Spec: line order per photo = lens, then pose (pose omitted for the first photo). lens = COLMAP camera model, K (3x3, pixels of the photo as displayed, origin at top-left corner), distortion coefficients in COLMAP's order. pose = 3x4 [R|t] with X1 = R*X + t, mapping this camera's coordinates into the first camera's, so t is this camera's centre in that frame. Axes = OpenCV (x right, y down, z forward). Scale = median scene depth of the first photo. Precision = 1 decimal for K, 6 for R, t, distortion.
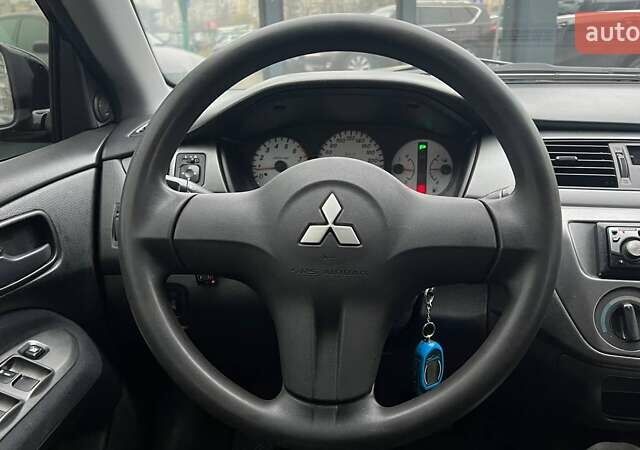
lens RADIAL K [[621.4, 0, 308.4], [0, 621.4, 235.1], [0, 0, 1]] dist [0.050505, 0.000000]
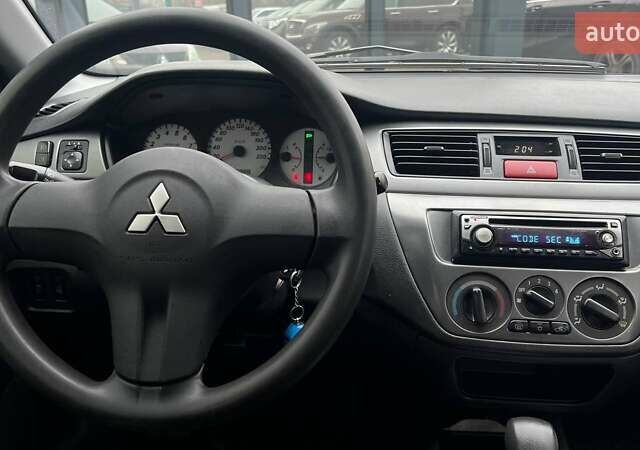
lens RADIAL K [[621.4, 0, 312.9], [0, 621.4, 241.9], [0, 0, 1]] dist [0.050505, 0.000000]
pose [[0.999568, 0.001289, 0.029373, 0.160131], [-0.002421, 0.999255, 0.038517, -0.006152], [-0.029302, -0.038571, 0.998826, -0.027303]]
